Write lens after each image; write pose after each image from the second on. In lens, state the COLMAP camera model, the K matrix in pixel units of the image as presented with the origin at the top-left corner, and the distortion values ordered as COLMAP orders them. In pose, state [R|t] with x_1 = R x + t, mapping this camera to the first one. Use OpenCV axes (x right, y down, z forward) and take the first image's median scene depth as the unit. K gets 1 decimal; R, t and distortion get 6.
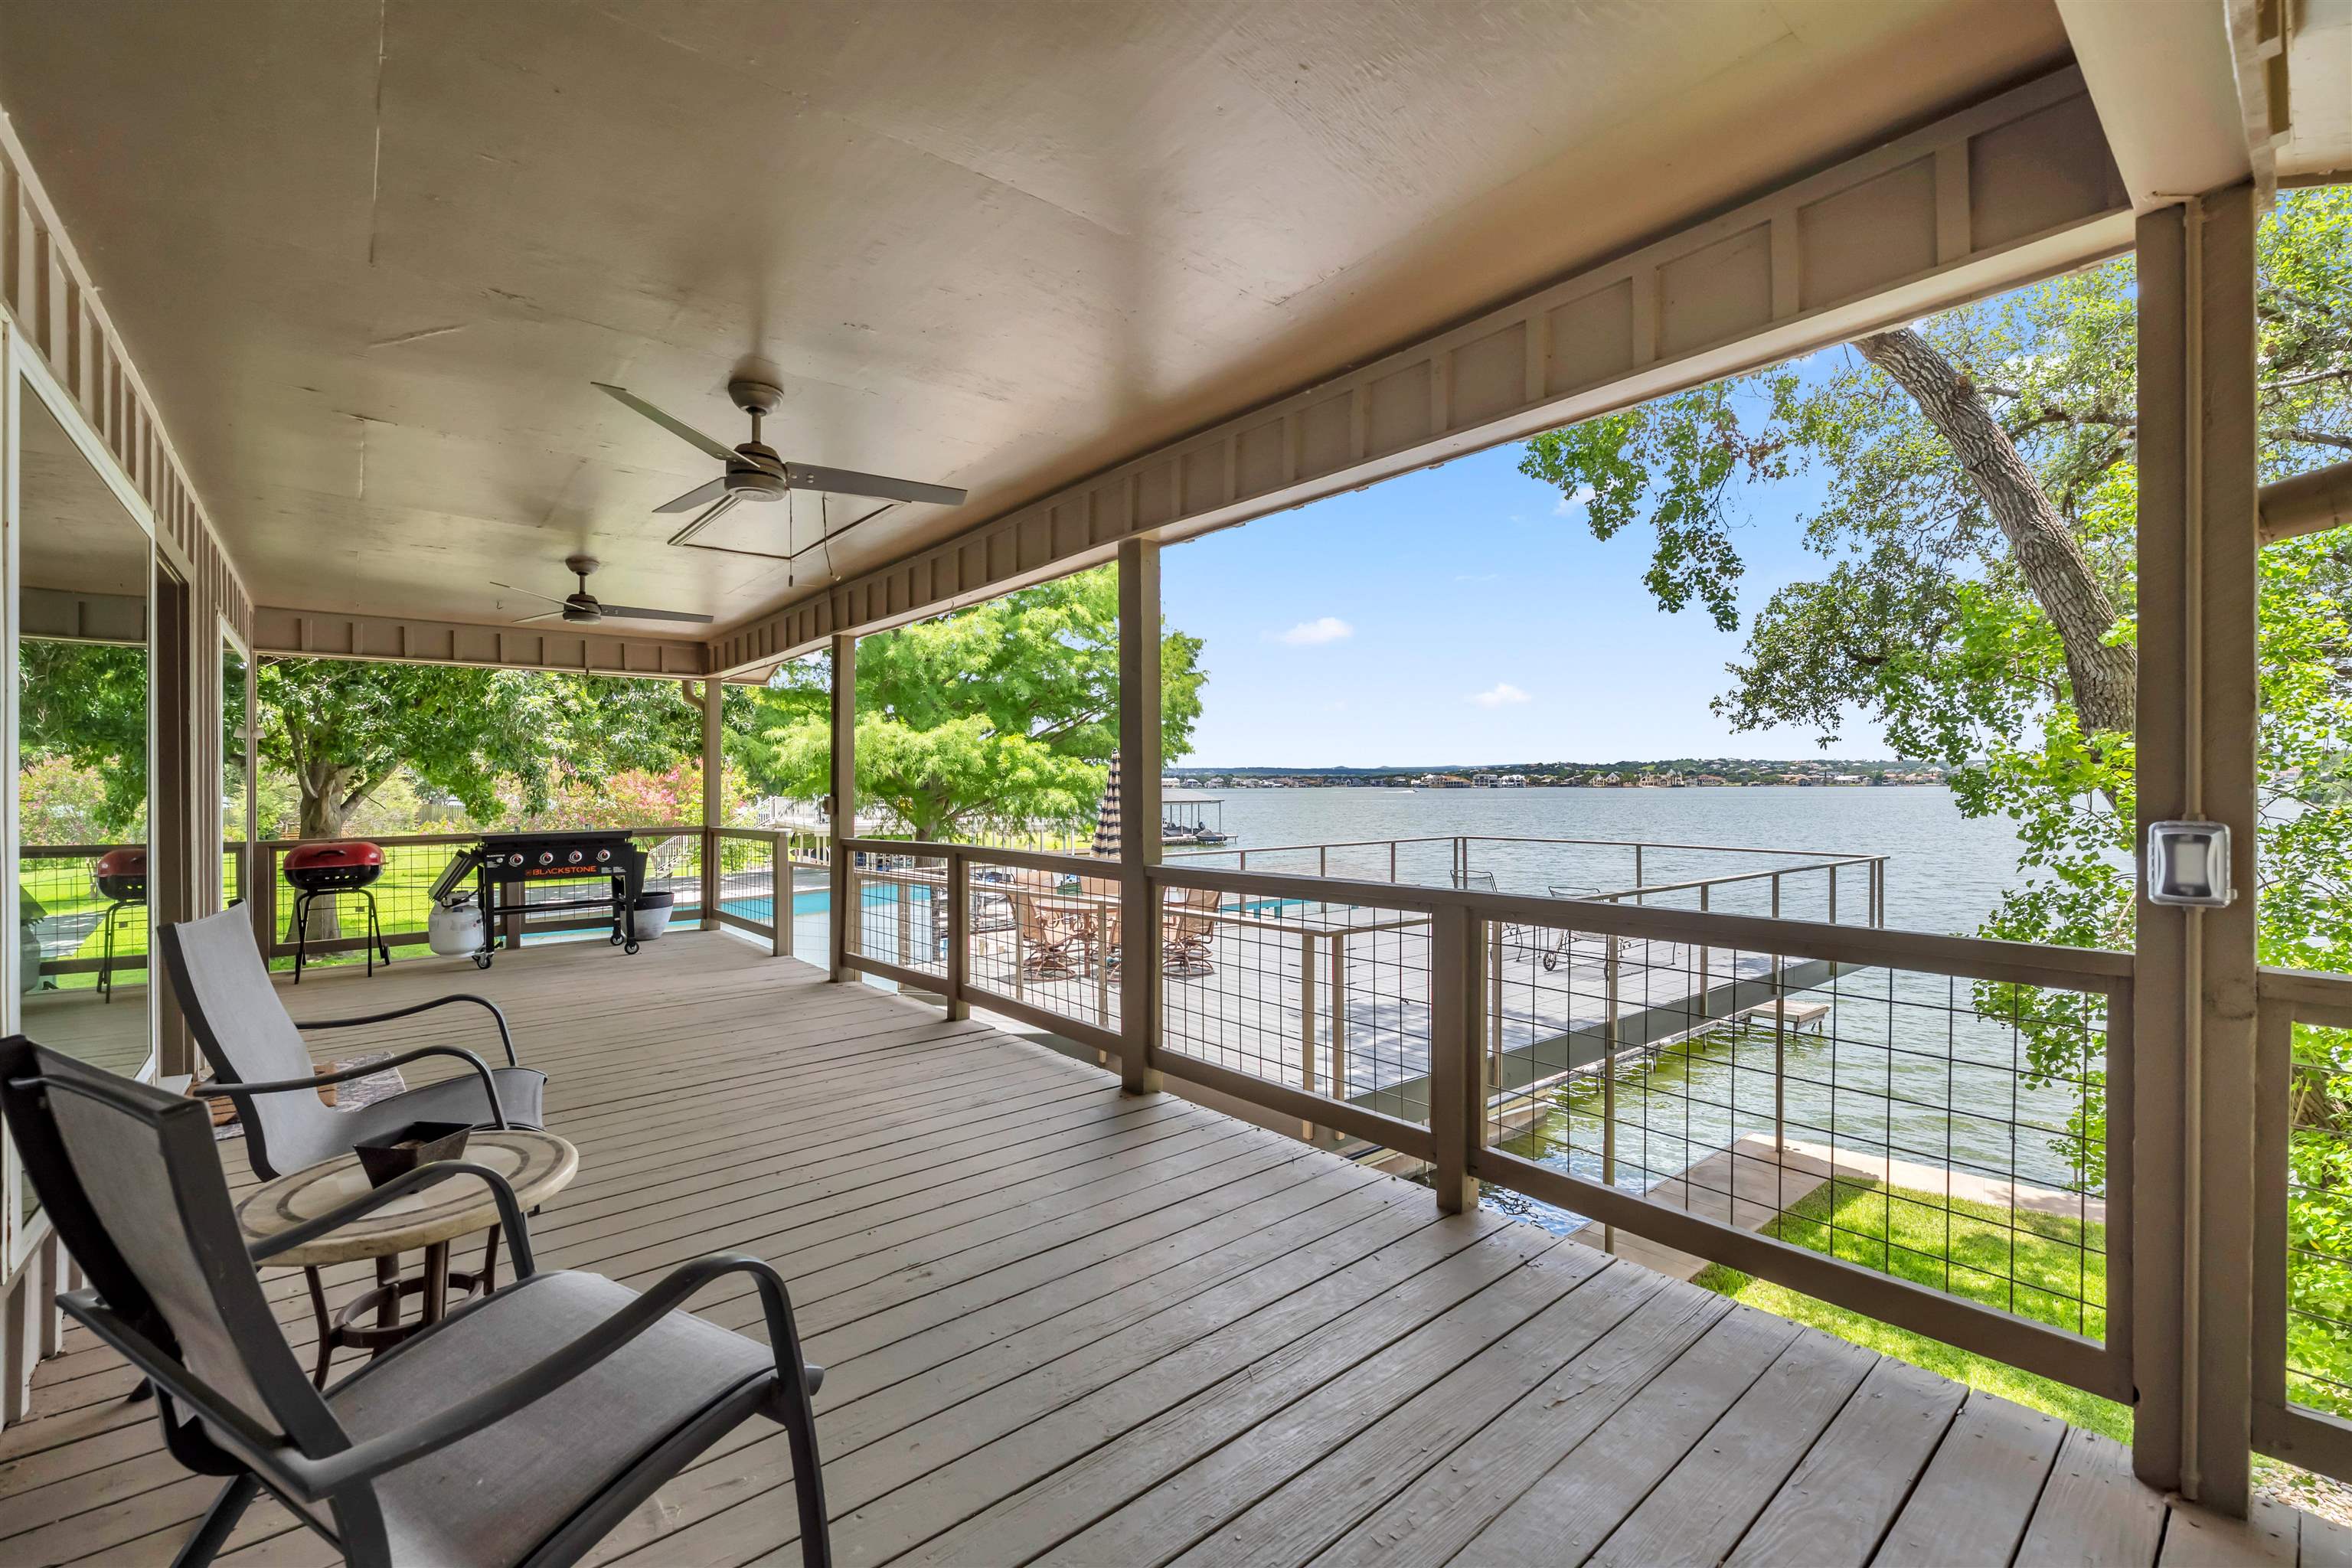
lens RADIAL K [[987.5, 0, 1176.0], [0, 987.5, 784.0], [0, 0, 1]] dist [-0.000147, -0.000056]
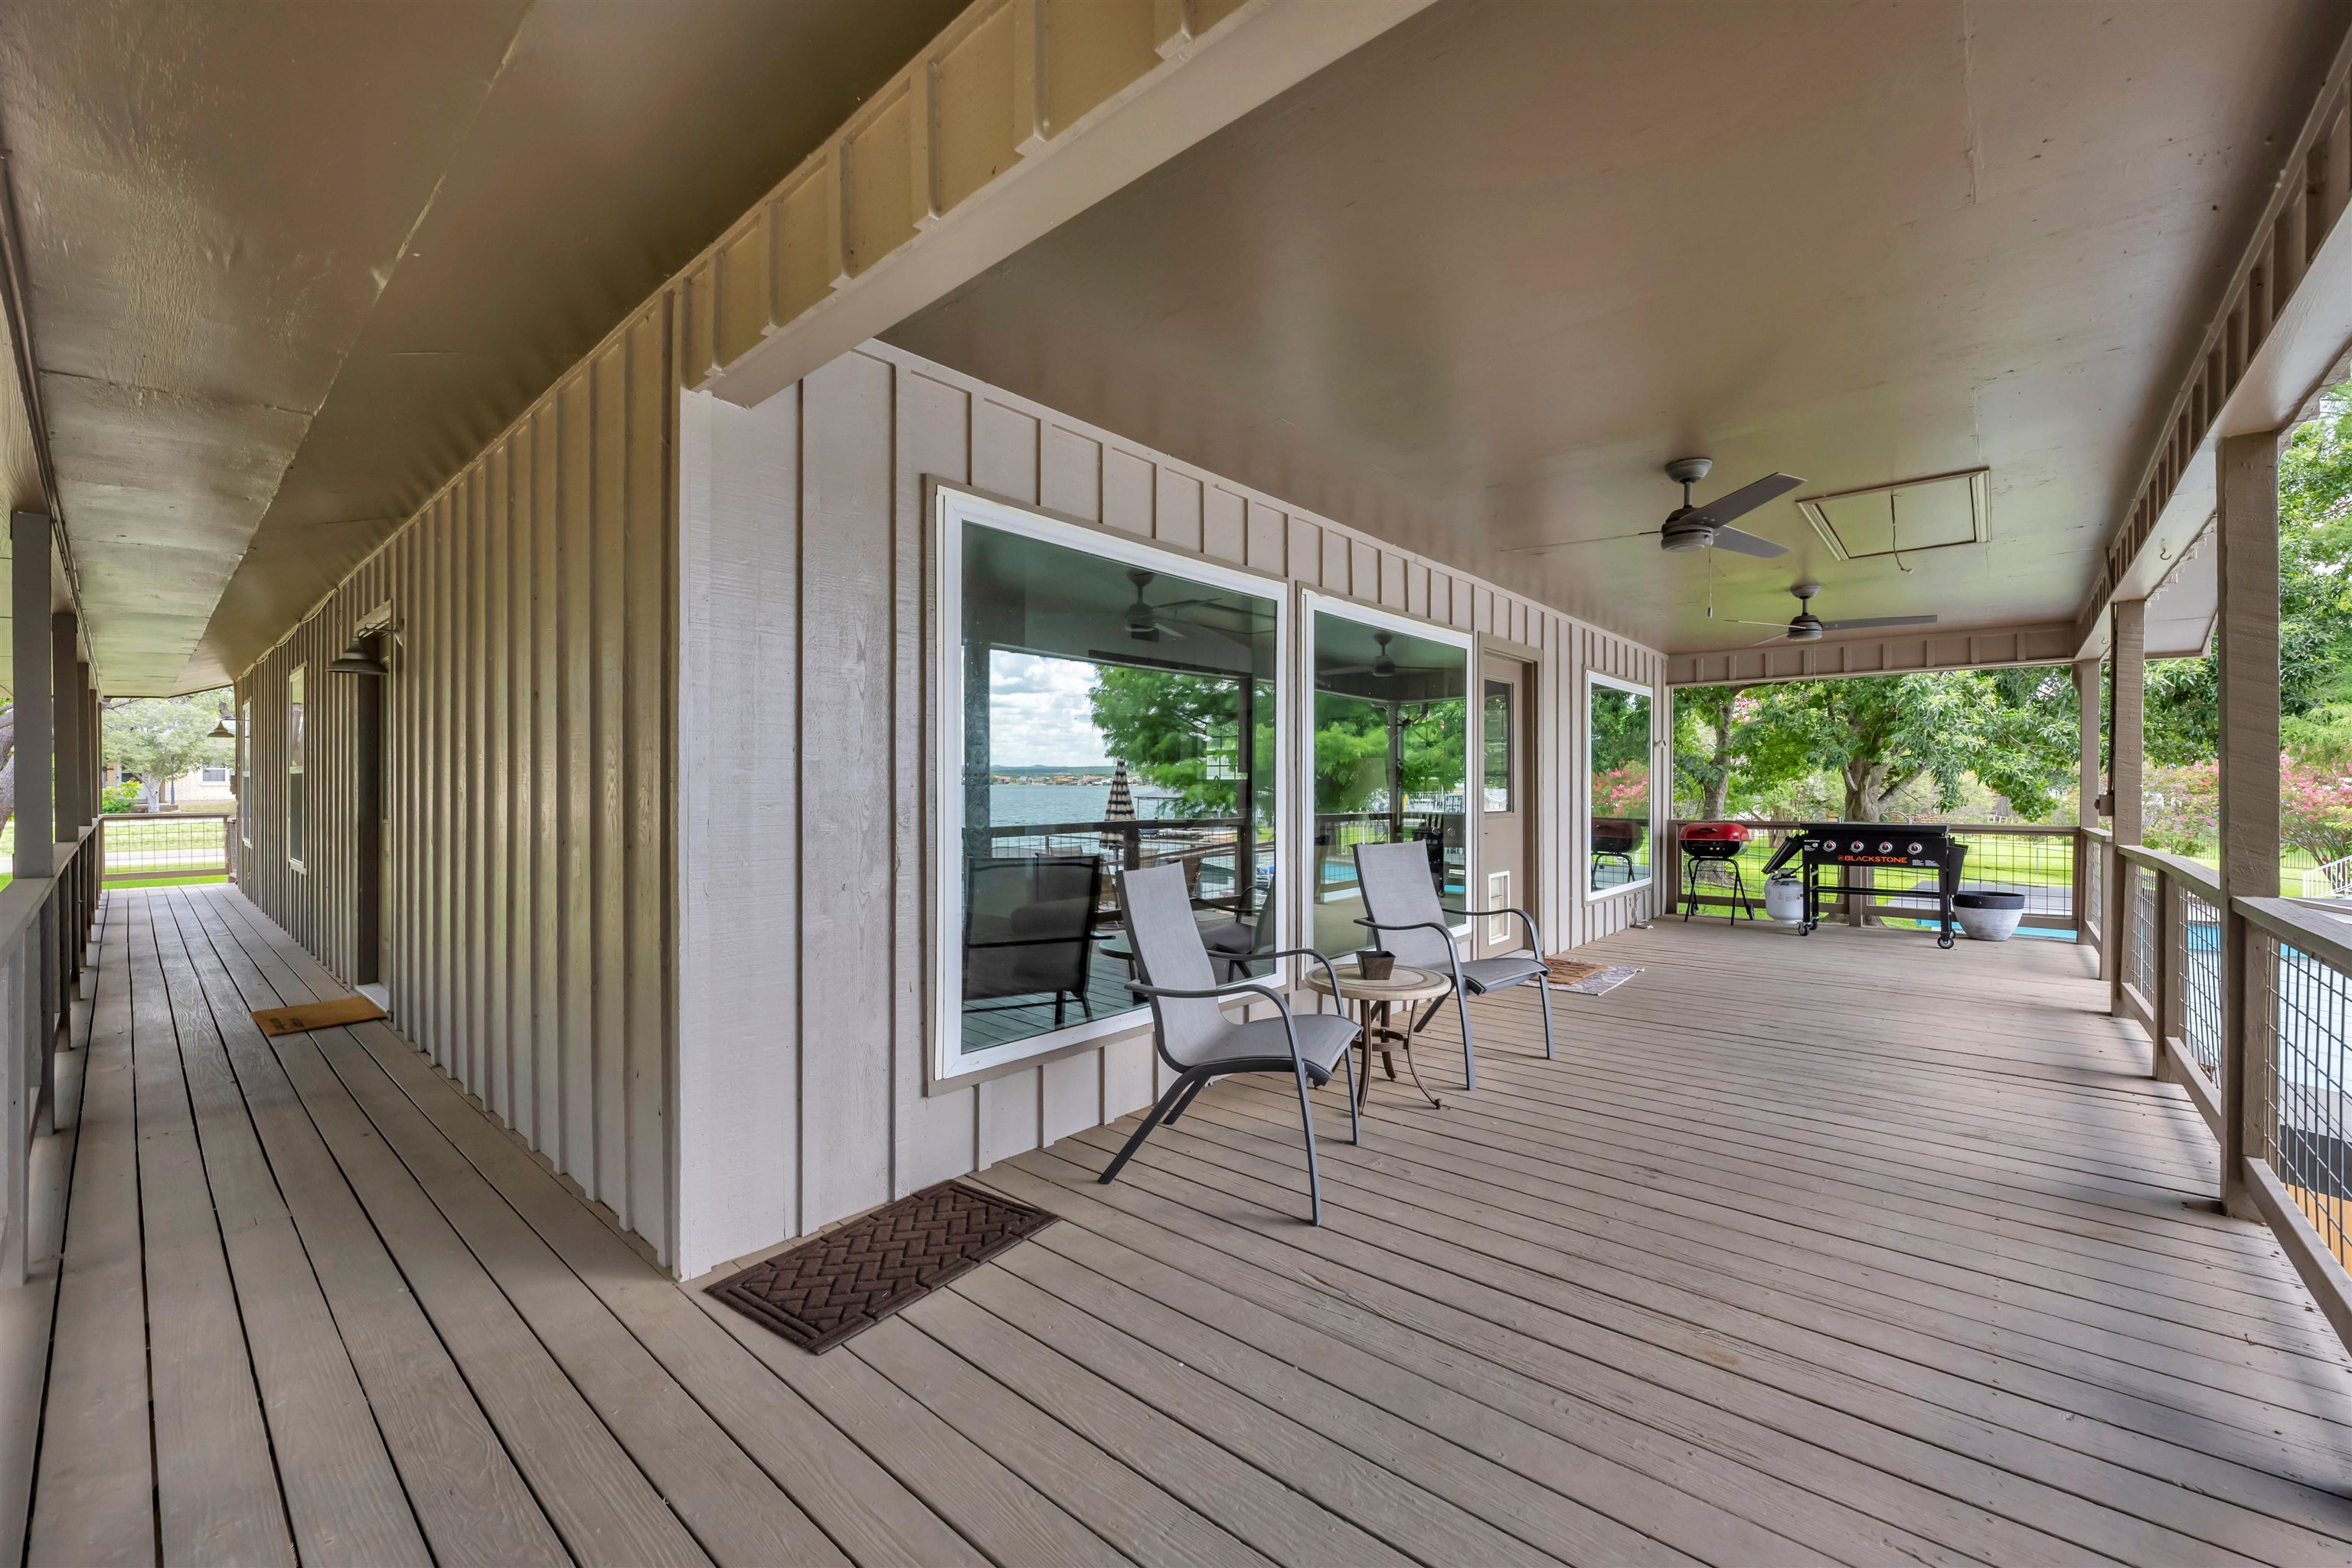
lens RADIAL K [[943.9, 0, 1171.0], [0, 943.9, 777.5], [0, 0, 1]] dist [-0.000589, -0.000126]
pose [[0.153163, -0.002825, -0.988197, 0.290498], [0.001745, 0.999995, -0.002589, -0.000840], [0.988199, -0.001328, 0.153167, 0.078079]]
